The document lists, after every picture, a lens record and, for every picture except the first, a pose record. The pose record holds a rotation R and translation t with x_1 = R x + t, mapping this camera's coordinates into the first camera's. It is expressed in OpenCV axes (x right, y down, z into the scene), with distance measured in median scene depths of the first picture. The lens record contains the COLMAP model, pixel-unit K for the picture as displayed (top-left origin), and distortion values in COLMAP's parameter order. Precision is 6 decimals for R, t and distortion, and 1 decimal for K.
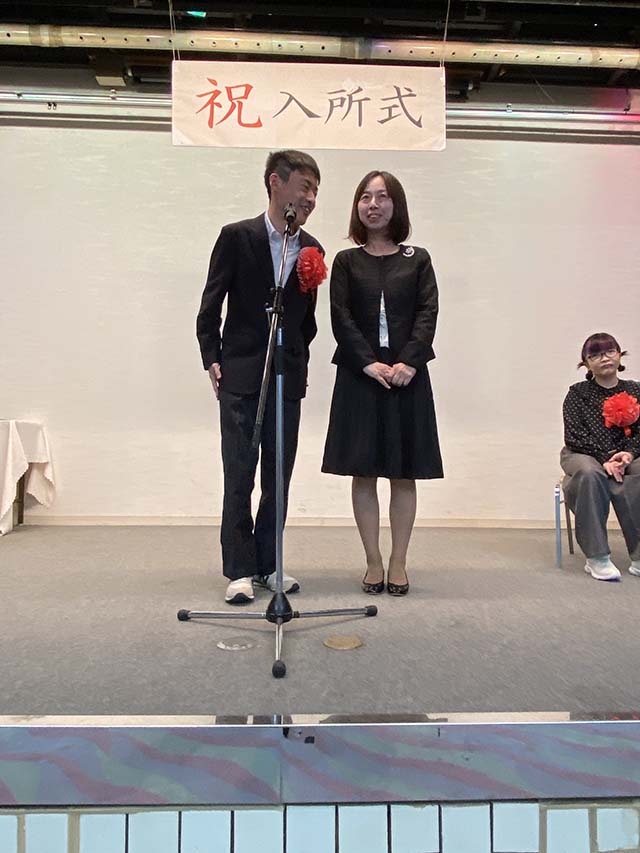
lens RADIAL K [[568.0, 0, 320.0], [0, 568.0, 426.5], [0, 0, 1]] dist [0.040945, -0.044526]
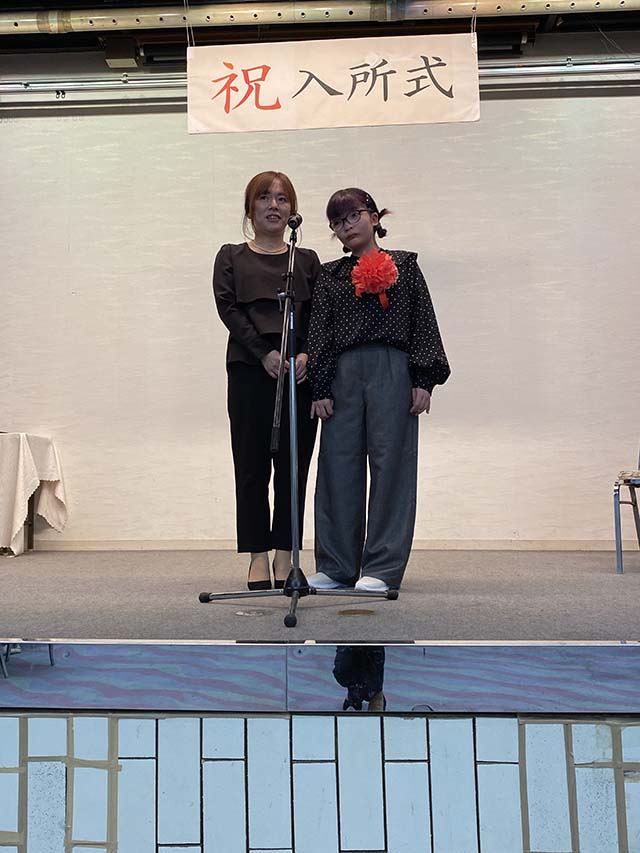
lens RADIAL K [[731.7, 0, 318.4], [0, 731.7, 432.1], [0, 0, 1]] dist [-0.000178, -0.010354]
pose [[0.996076, -0.025012, -0.084895, 0.048289], [0.022096, 0.999139, -0.035107, 0.052479], [0.085700, 0.033094, 0.995771, -0.173394]]
